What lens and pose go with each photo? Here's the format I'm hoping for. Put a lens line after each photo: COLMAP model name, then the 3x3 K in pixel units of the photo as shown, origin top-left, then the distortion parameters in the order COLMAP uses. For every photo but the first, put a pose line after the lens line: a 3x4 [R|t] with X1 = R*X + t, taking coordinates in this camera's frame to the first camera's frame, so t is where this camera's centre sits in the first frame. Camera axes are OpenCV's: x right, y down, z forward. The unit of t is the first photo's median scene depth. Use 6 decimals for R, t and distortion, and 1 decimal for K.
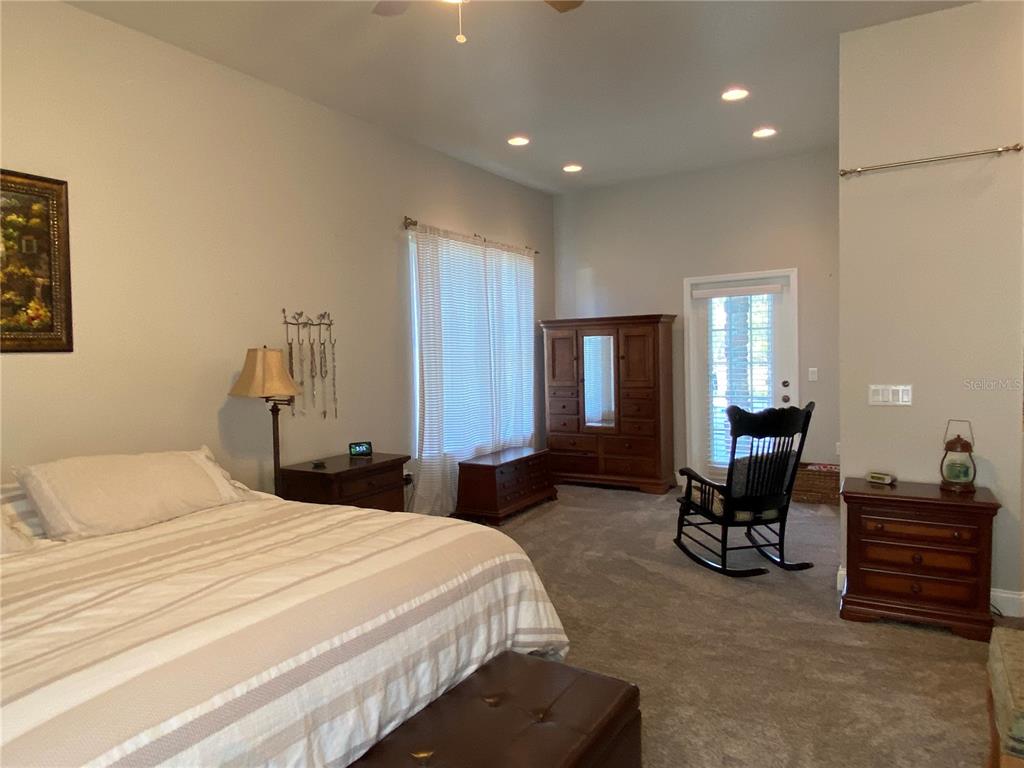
lens RADIAL K [[660.8, 0, 512.0], [0, 660.8, 384.0], [0, 0, 1]] dist [0.005801, 0.001845]
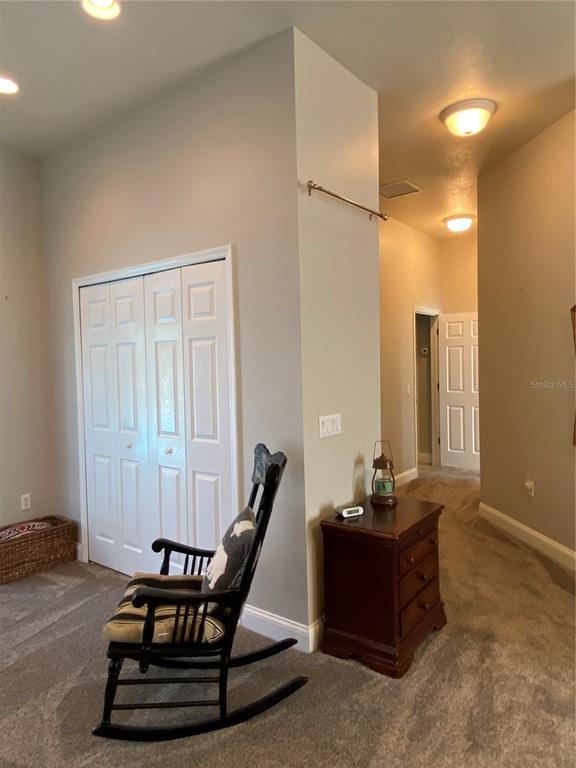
lens RADIAL K [[495.6, 0, 288.0], [0, 495.6, 384.0], [0, 0, 1]] dist [0.005801, 0.001845]
pose [[0.107327, -0.008327, 0.994189, -0.169692], [0.053672, 0.998555, 0.002570, -0.049341], [-0.992774, 0.053084, 0.107618, 0.952116]]
